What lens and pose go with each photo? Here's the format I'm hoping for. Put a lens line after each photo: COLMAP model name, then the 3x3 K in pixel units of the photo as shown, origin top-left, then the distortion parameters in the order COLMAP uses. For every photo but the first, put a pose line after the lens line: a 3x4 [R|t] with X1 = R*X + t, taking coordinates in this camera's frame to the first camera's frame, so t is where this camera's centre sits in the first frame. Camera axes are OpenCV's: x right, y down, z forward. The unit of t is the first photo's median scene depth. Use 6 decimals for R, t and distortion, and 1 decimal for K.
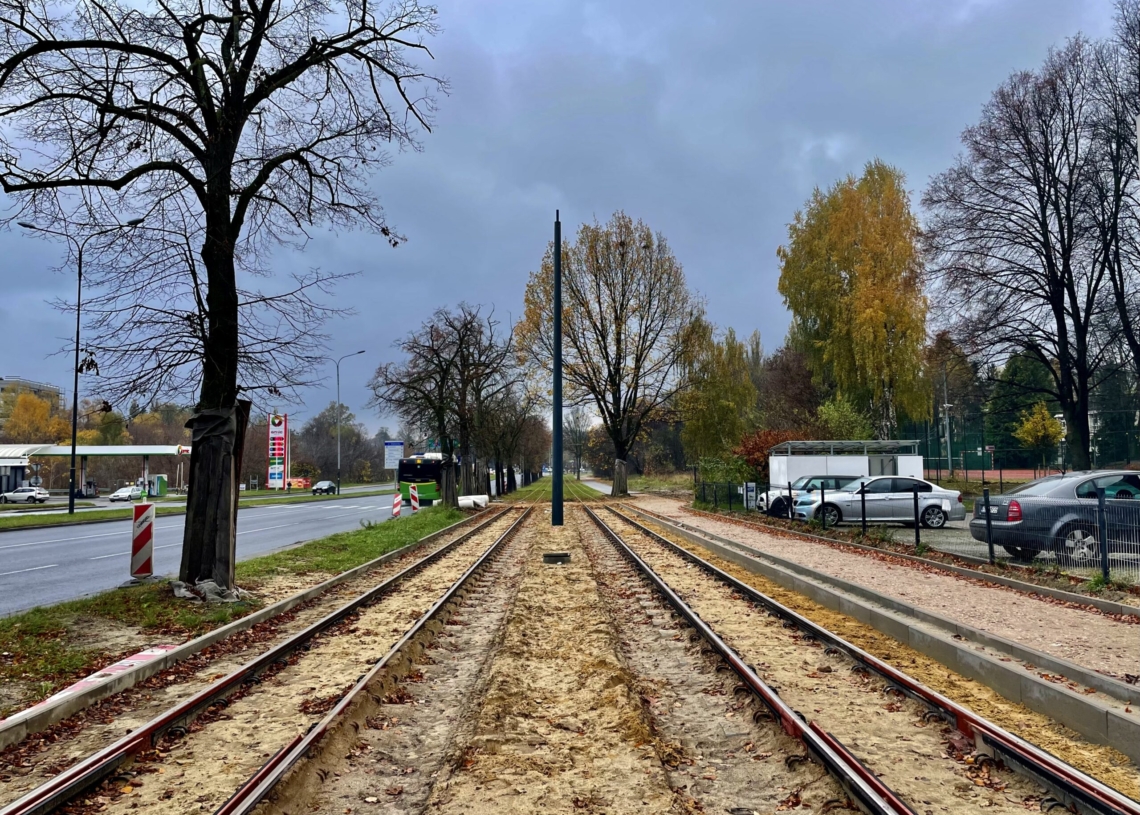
lens RADIAL K [[892.0, 0, 570.0], [0, 892.0, 407.5], [0, 0, 1]] dist [0.085594, -0.152784]
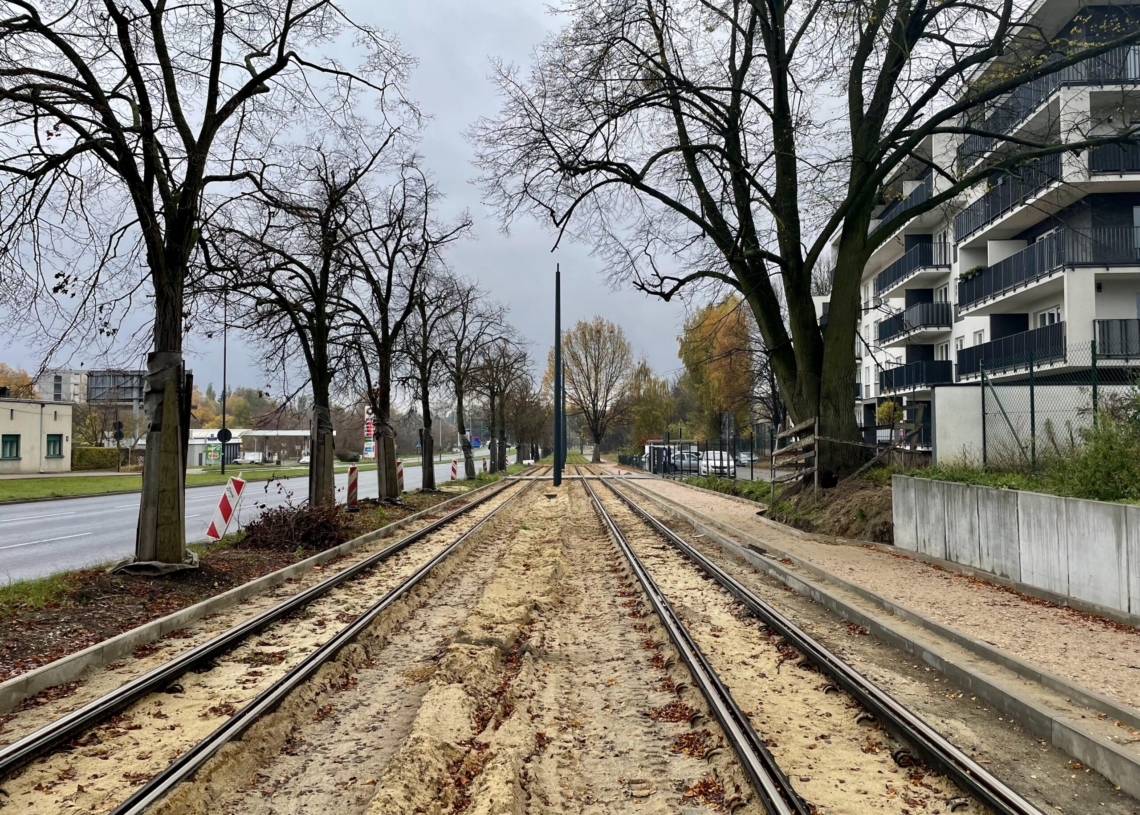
lens RADIAL K [[892.0, 0, 570.0], [0, 892.0, 407.5], [0, 0, 1]] dist [0.085594, -0.152784]
pose [[0.999827, 0.006353, -0.017480, 0.014936], [-0.005821, 0.999524, 0.030287, -0.037419], [0.017664, -0.030180, 0.999388, -0.448627]]
